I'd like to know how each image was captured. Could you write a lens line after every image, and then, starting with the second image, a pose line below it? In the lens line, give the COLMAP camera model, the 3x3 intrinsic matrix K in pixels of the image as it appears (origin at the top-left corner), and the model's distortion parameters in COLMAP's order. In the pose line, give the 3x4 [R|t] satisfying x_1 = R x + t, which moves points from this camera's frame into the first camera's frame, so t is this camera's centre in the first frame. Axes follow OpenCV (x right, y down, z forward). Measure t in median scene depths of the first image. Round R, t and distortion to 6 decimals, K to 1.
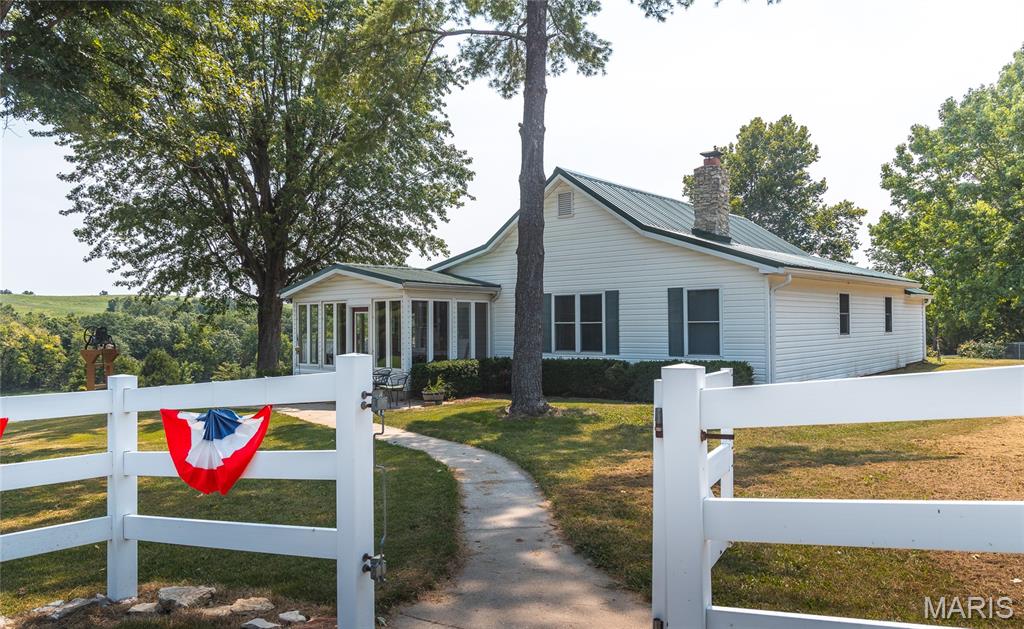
lens RADIAL K [[707.4, 0, 514.6], [0, 707.4, 318.8], [0, 0, 1]] dist [-0.000187, 0.003504]
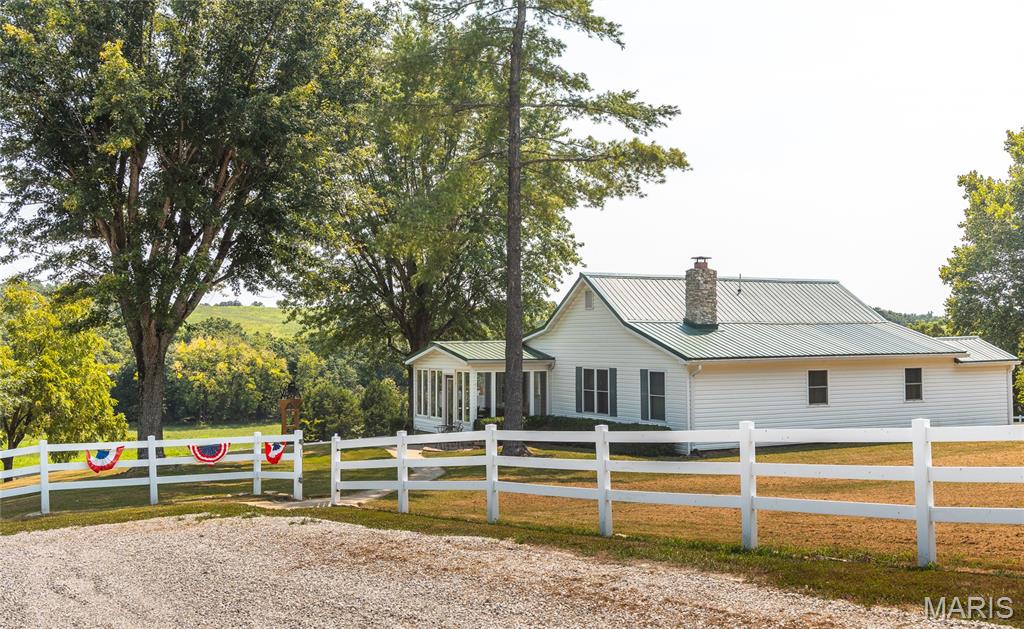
lens RADIAL K [[1089.9, 0, 510.0], [0, 1089.9, 314.0], [0, 0, 1]] dist [0.008539, 0.000000]
pose [[0.929774, -0.004828, -0.368100, 0.488025], [0.001569, 0.999957, -0.009152, -0.084333], [0.368129, 0.007931, 0.929741, -0.665379]]
